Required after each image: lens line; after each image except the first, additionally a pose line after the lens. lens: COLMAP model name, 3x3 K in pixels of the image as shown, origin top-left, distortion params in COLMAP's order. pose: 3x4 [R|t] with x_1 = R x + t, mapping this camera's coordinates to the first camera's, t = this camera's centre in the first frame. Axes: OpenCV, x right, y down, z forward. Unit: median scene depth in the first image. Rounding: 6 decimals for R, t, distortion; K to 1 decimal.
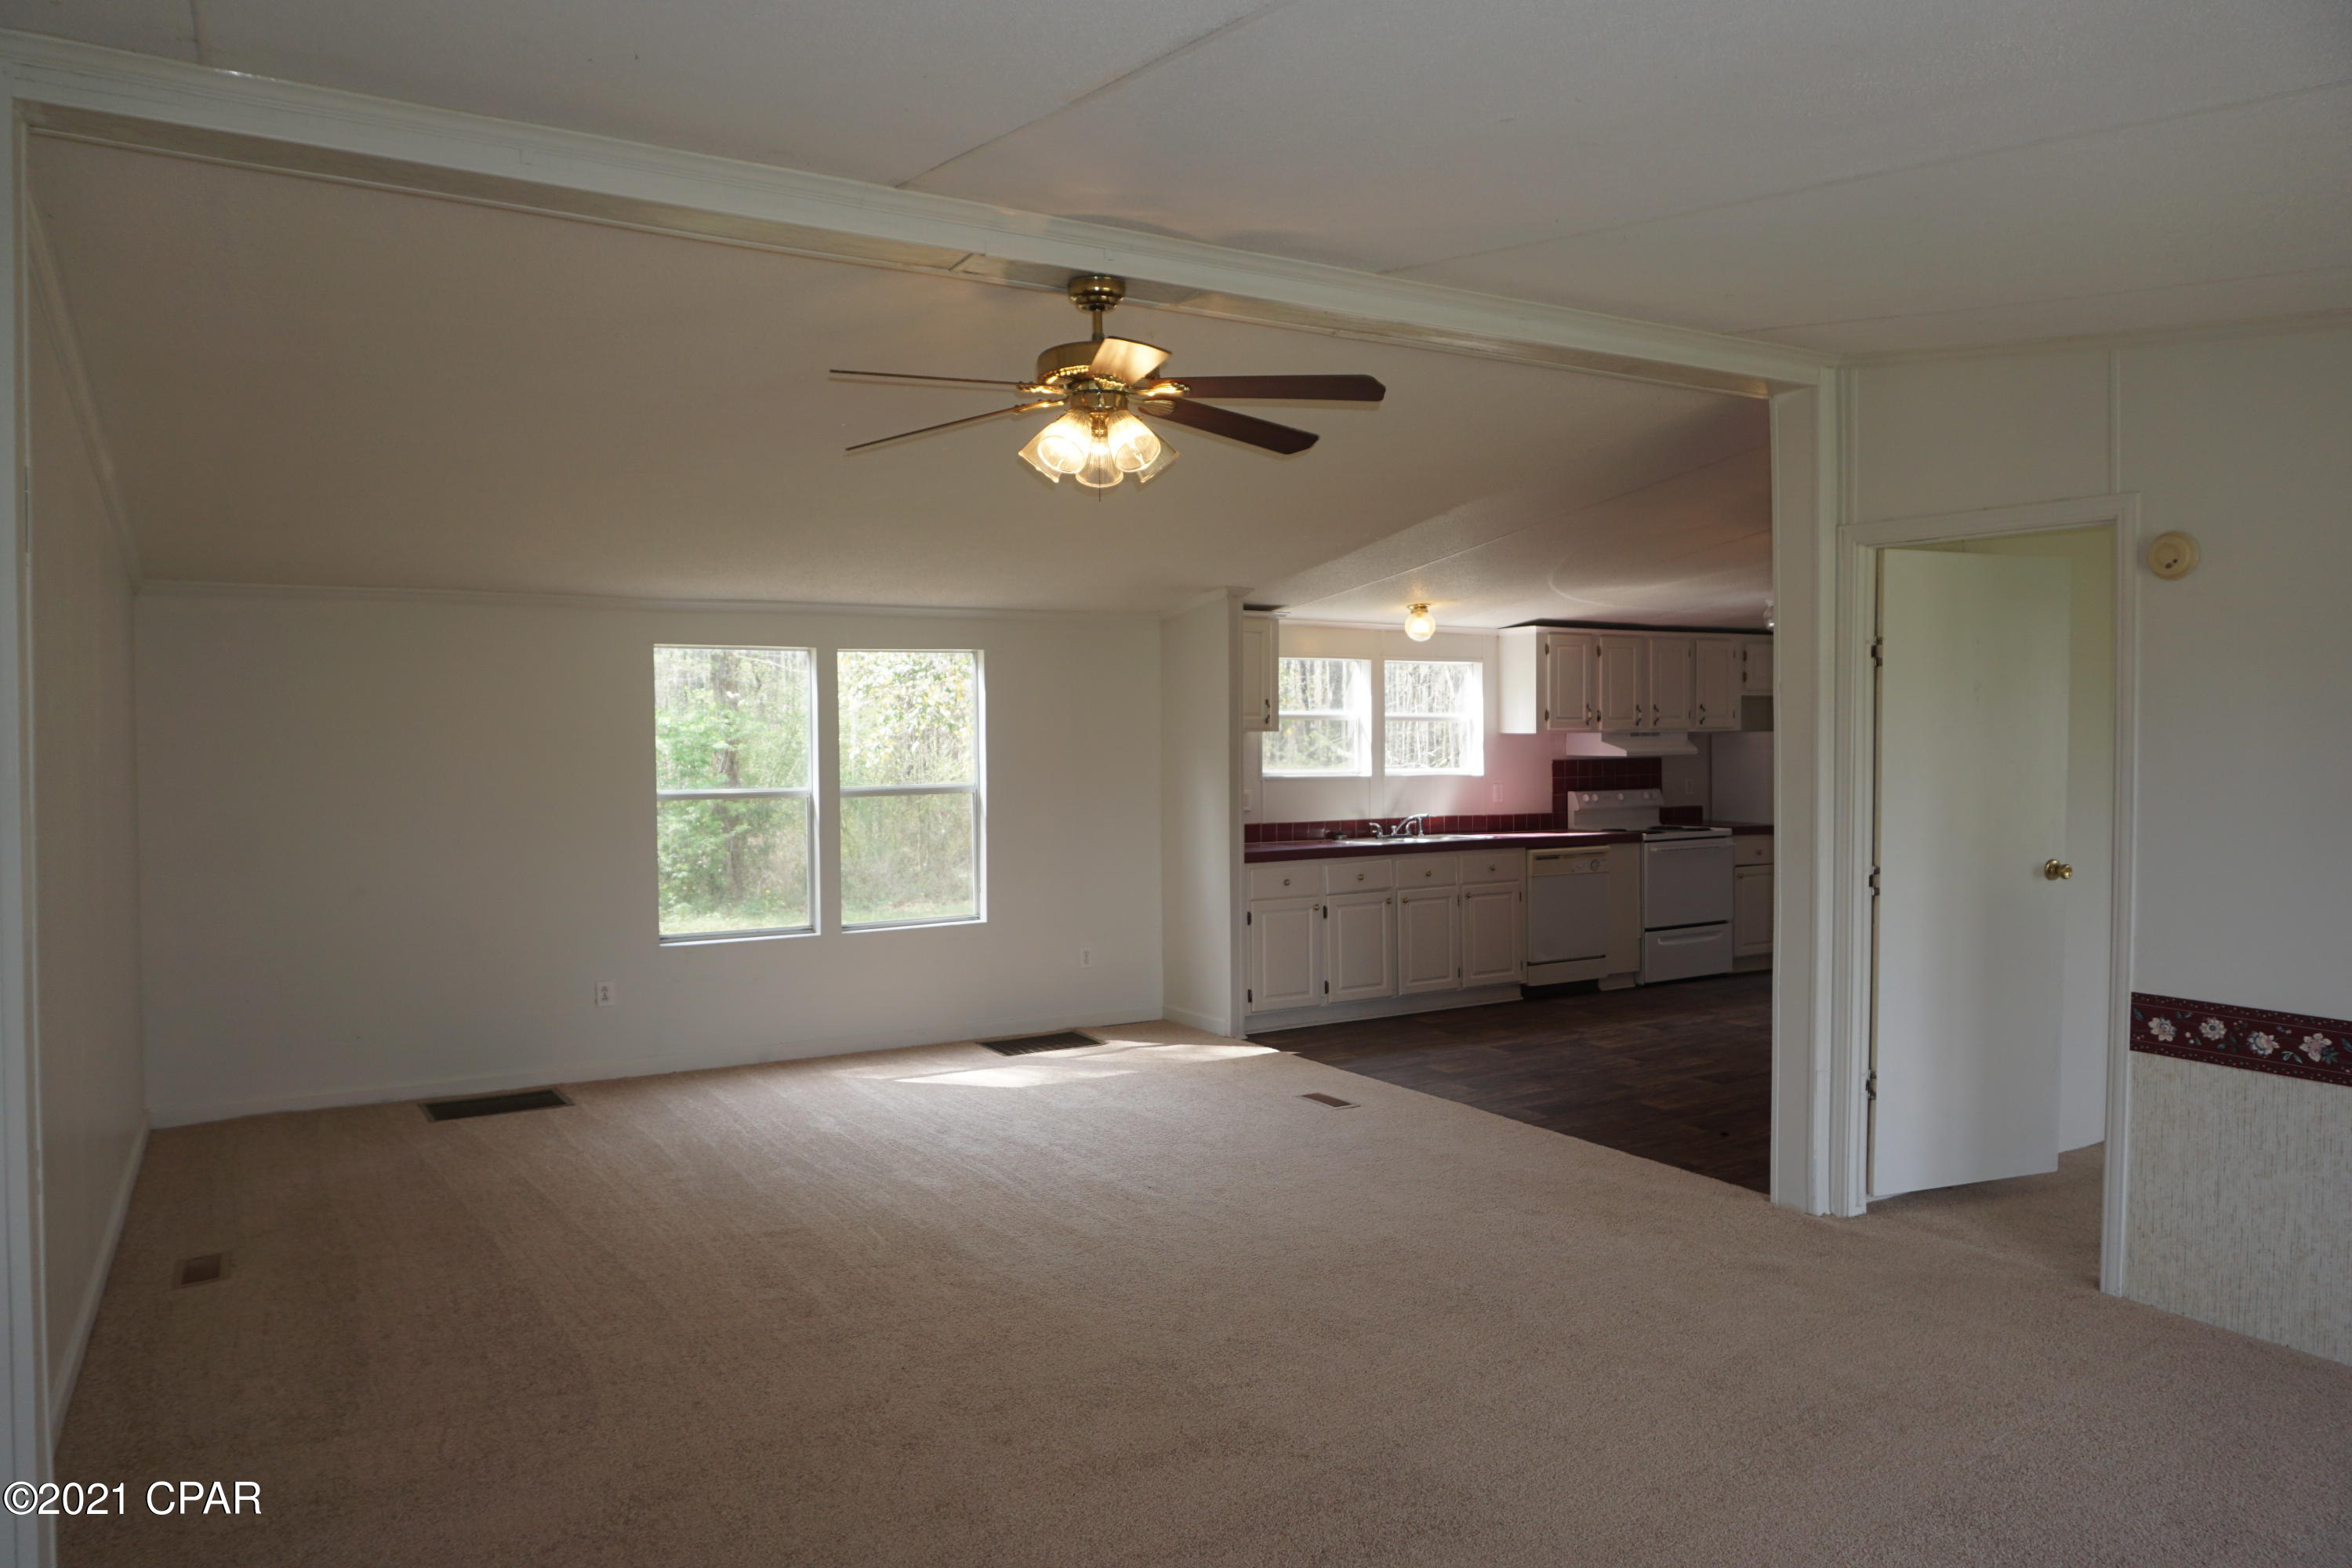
lens RADIAL K [[1587.2, 0, 1177.7], [0, 1587.2, 784.5], [0, 0, 1]] dist [-0.050279, 0.019856]
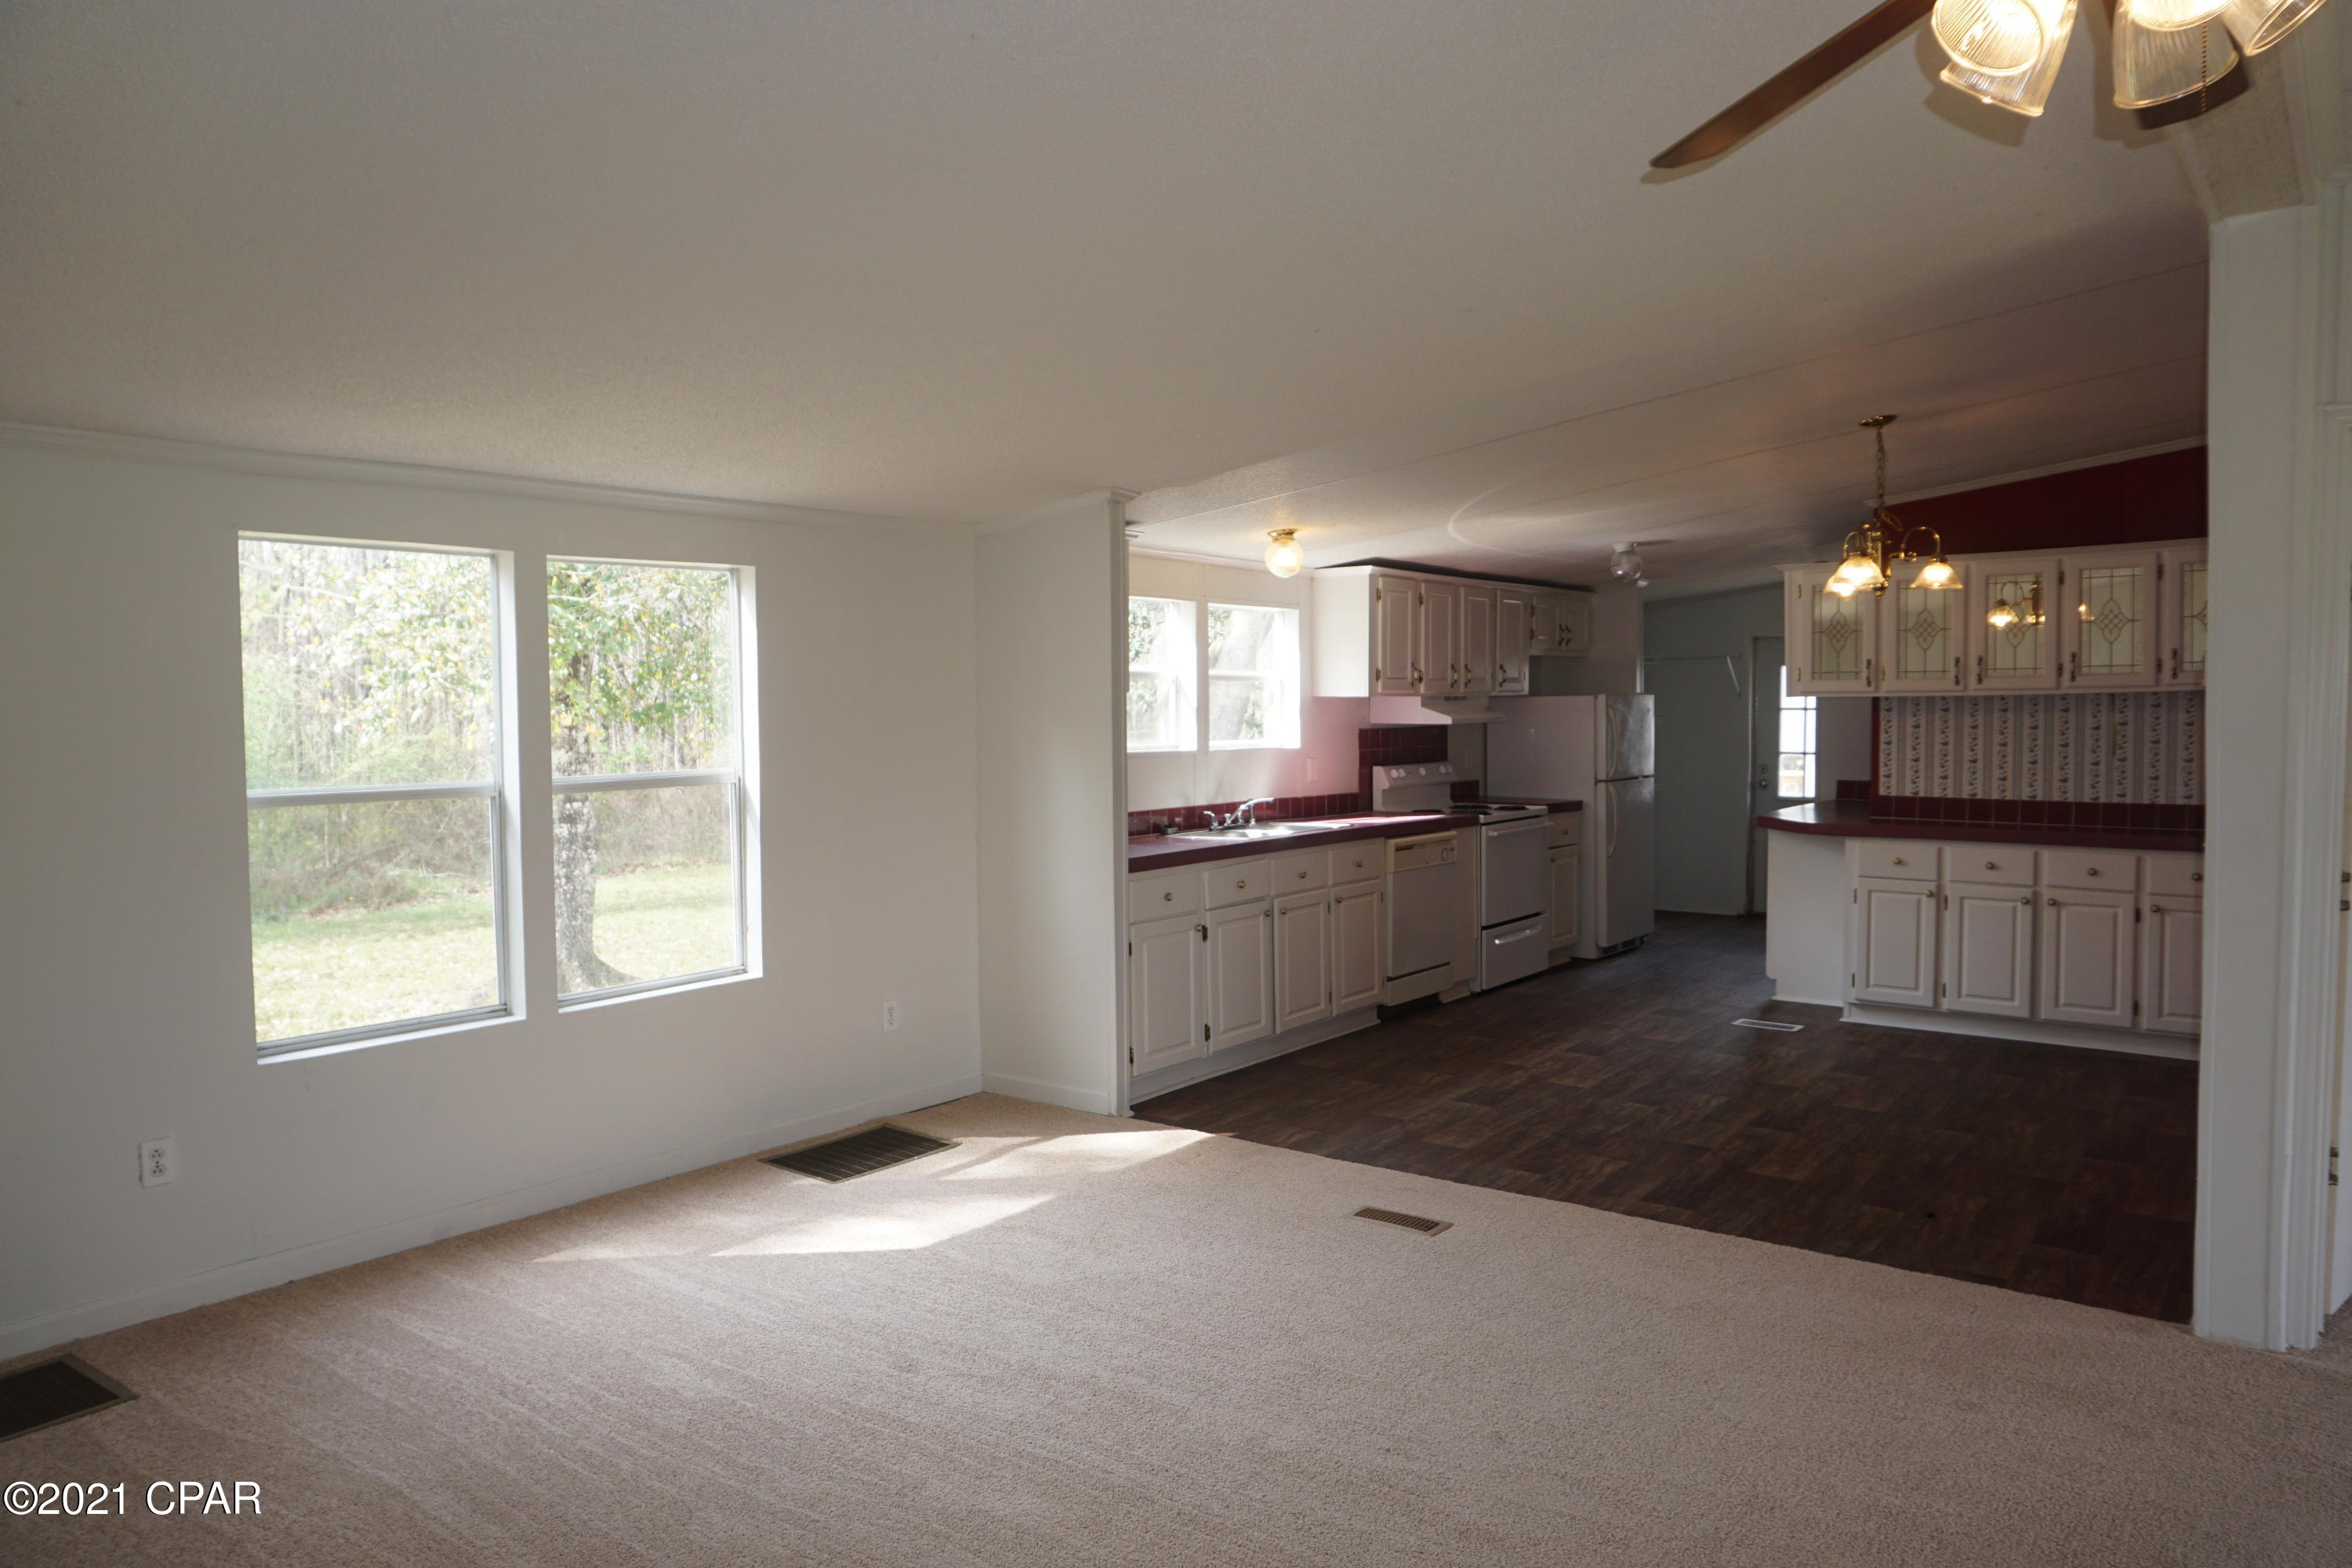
lens RADIAL K [[1587.2, 0, 1180.6], [0, 1587.2, 780.5], [0, 0, 1]] dist [-0.050279, 0.019856]
pose [[0.929905, -0.017300, 0.367393, -0.183838], [0.011352, 0.999767, 0.018343, -0.005492], [-0.367625, -0.012887, 0.929885, 0.292734]]
